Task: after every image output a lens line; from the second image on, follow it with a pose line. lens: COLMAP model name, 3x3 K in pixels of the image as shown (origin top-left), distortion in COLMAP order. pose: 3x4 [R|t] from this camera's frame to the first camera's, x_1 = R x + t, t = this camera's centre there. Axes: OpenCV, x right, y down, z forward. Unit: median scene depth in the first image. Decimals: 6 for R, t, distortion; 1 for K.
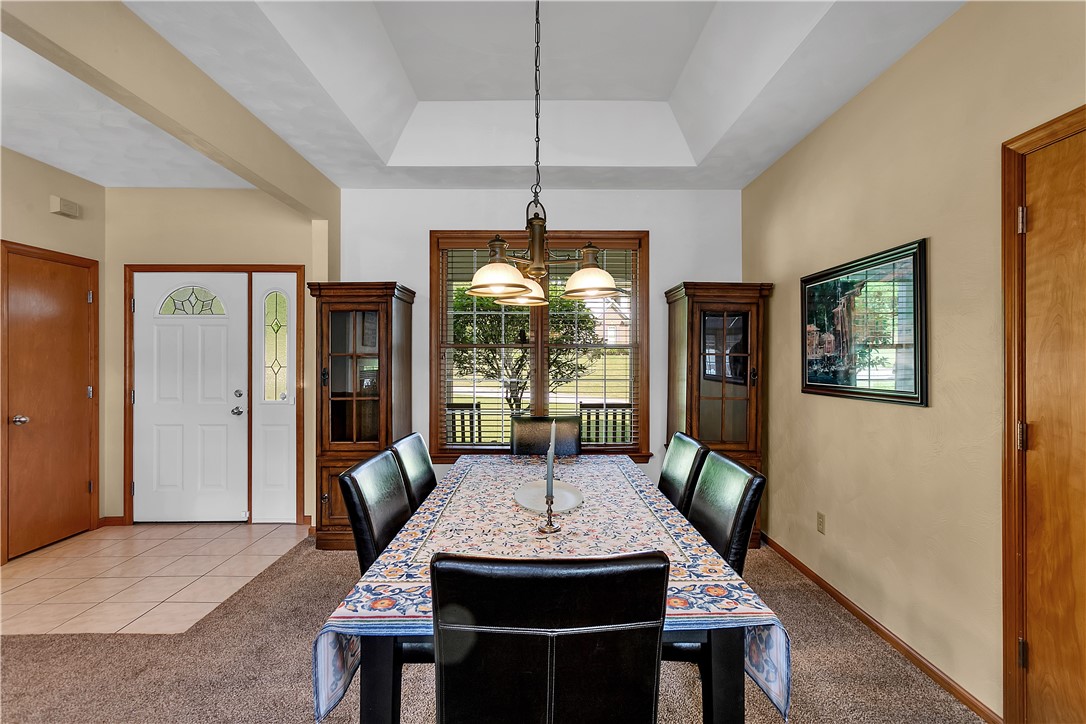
lens RADIAL K [[508.3, 0, 542.2], [0, 508.3, 357.9], [0, 0, 1]] dist [-0.002585, 0.000883]
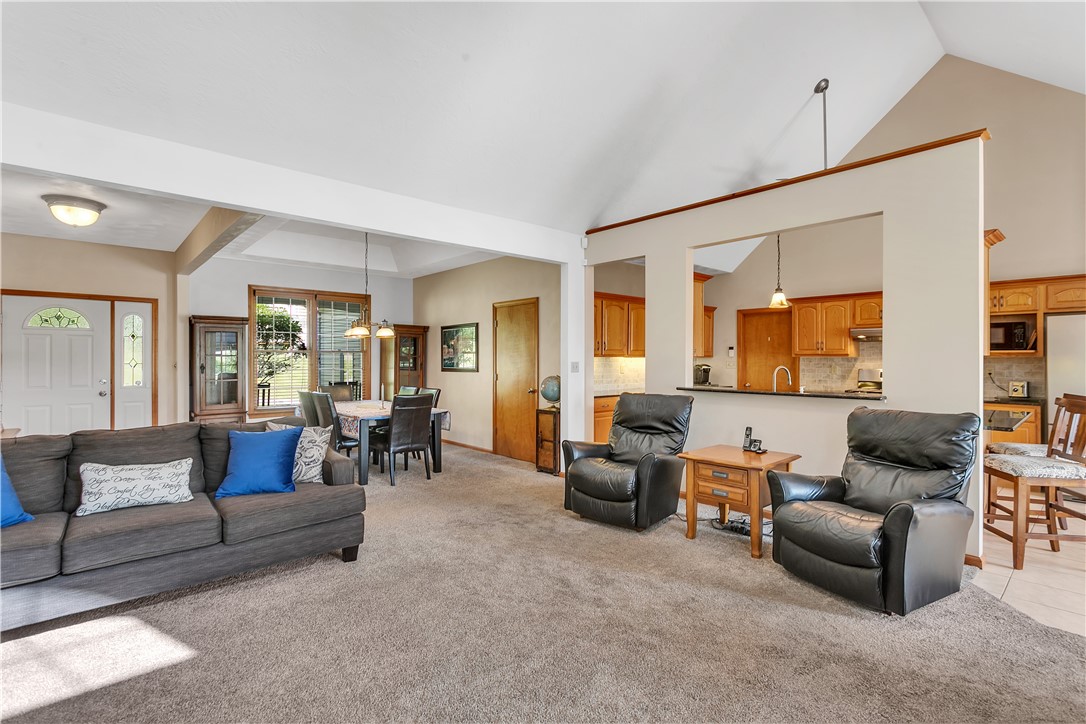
lens RADIAL K [[508.3, 0, 542.2], [0, 508.3, 357.9], [0, 0, 1]] dist [-0.002585, 0.000883]
pose [[0.746026, -0.000869, 0.665916, -0.776541], [-0.000142, 0.999999, 0.001465, -0.003303], [-0.665917, -0.001188, 0.746025, -1.191324]]
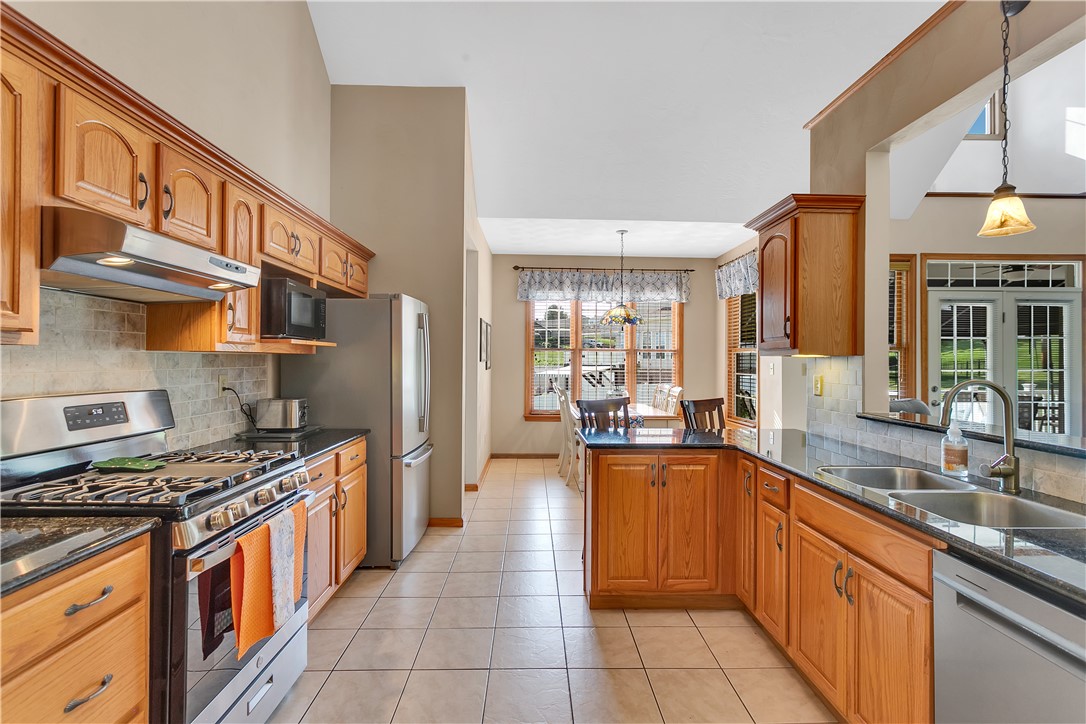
lens RADIAL K [[508.3, 0, 542.2], [0, 508.3, 357.9], [0, 0, 1]] dist [-0.002585, 0.000883]
pose [[-0.999799, -0.007809, -0.018473, 1.036115], [-0.007698, 0.999952, -0.006058, 0.004566], [0.018519, -0.005914, -0.999811, -0.103339]]
